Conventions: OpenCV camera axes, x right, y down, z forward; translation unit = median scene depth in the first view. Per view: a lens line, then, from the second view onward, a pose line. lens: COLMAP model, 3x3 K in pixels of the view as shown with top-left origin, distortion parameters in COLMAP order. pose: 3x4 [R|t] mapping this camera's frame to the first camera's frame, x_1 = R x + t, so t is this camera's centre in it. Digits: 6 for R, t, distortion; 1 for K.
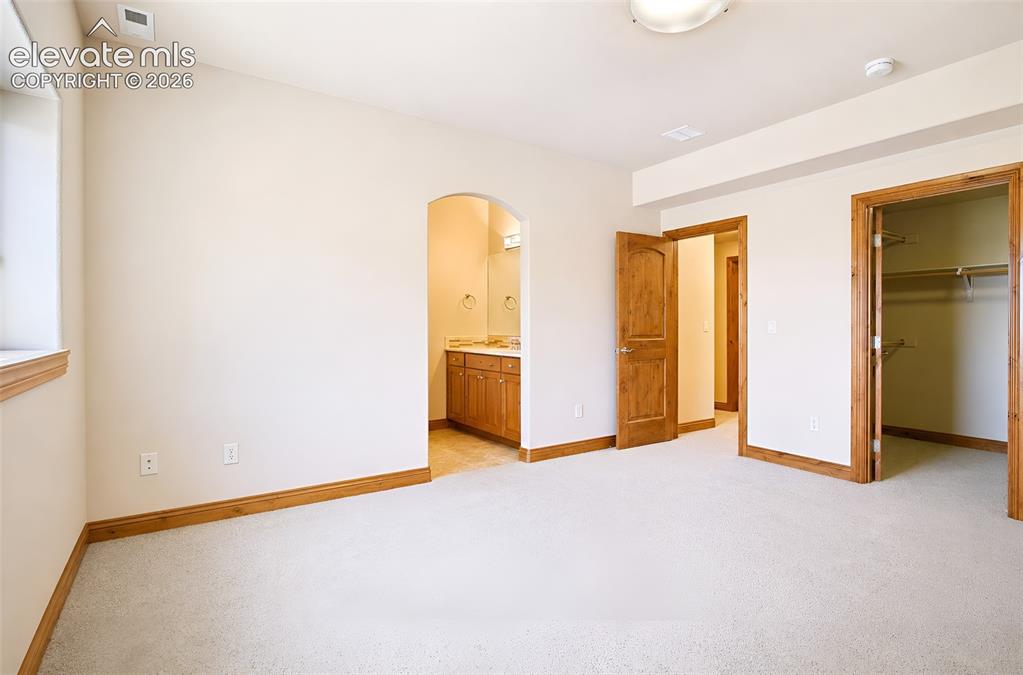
lens RADIAL K [[506.2, 0, 511.5], [0, 506.2, 337.5], [0, 0, 1]] dist [-0.000182, 0.000071]
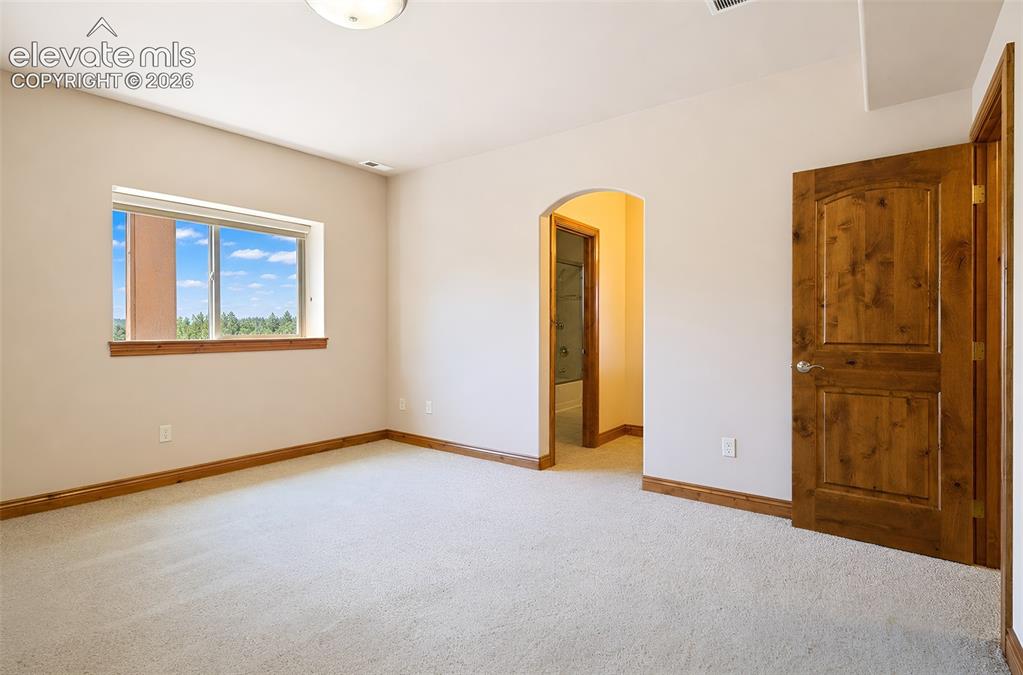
lens RADIAL K [[506.2, 0, 511.5], [0, 506.2, 337.5], [0, 0, 1]] dist [-0.000182, 0.000071]
pose [[0.343818, 0.015811, -0.938903, 0.662722], [-0.021759, 0.999724, 0.008867, -0.006682], [0.938784, 0.017381, 0.344067, 0.458950]]
